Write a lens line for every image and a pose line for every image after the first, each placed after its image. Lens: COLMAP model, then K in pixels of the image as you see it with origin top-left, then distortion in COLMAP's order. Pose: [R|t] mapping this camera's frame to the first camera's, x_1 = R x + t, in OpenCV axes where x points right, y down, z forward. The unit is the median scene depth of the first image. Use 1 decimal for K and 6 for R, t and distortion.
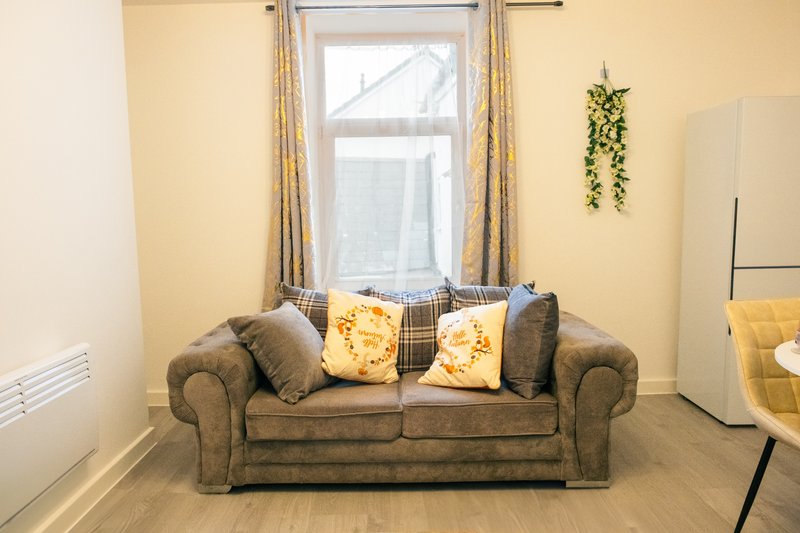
lens RADIAL K [[531.3, 0, 397.8], [0, 531.3, 260.1], [0, 0, 1]] dist [-0.029253, -0.001239]
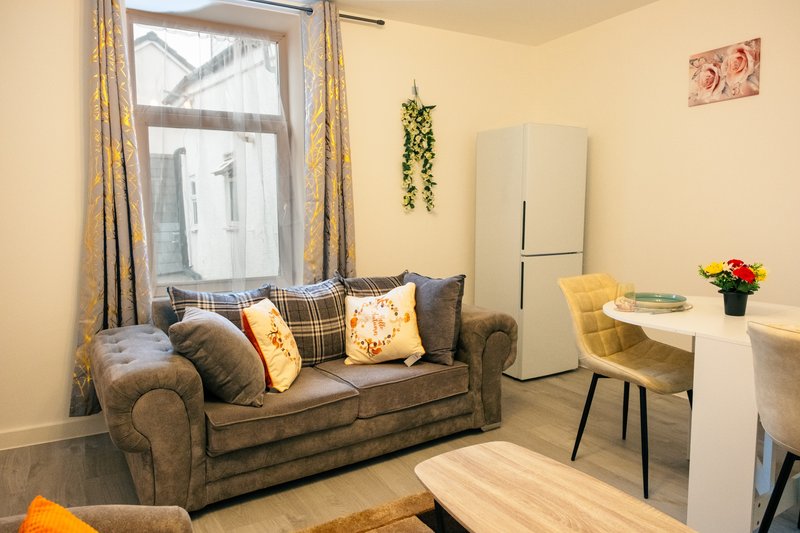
lens RADIAL K [[541.4, 0, 399.7], [0, 541.4, 268.9], [0, 0, 1]] dist [-0.013215, -0.005477]
pose [[0.842383, -0.051573, 0.536406, -0.295419], [0.047347, 0.998644, 0.021661, 0.008394], [-0.536796, 0.007151, 0.843682, 0.021710]]
